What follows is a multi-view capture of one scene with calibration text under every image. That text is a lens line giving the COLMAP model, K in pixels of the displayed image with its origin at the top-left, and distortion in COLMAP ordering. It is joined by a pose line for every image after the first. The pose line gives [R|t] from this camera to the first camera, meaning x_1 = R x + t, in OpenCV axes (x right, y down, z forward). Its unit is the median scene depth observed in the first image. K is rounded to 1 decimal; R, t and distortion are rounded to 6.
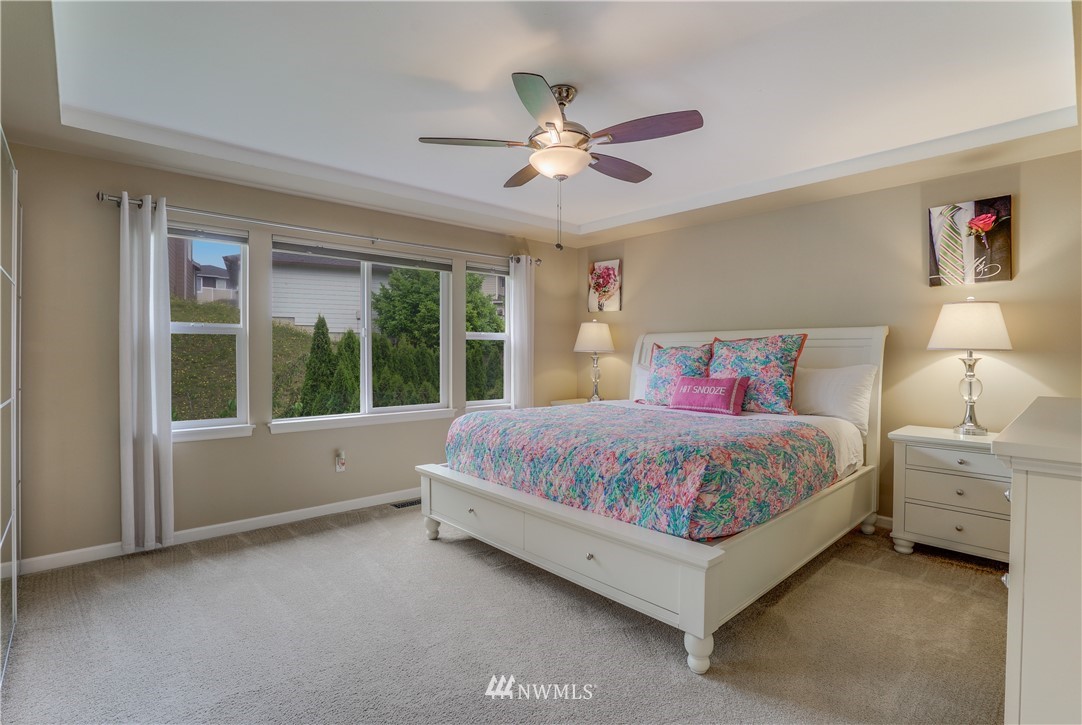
lens RADIAL K [[506.6, 0, 543.7], [0, 506.6, 361.6], [0, 0, 1]] dist [-0.042425, 0.012524]
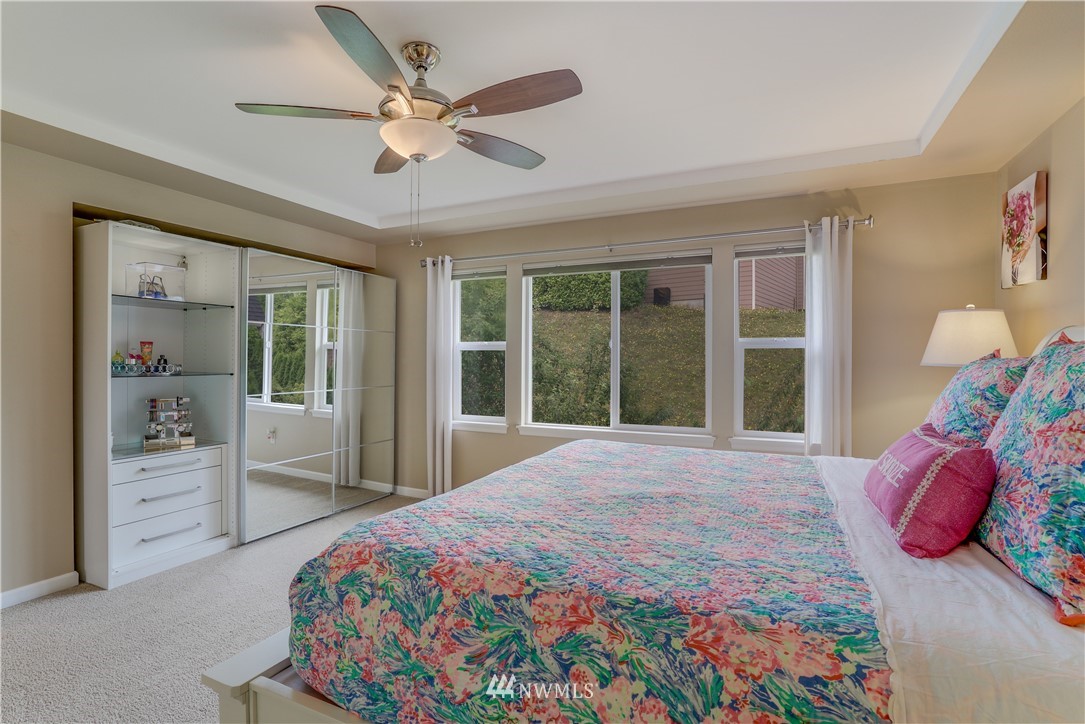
lens RADIAL K [[508.0, 0, 545.1], [0, 508.0, 361.6], [0, 0, 1]] dist [-0.042425, 0.012524]
pose [[0.395118, 0.004015, -0.918622, 0.451765], [-0.016754, 0.999856, -0.002836, -0.017618], [0.918478, 0.016511, 0.395128, 0.455857]]
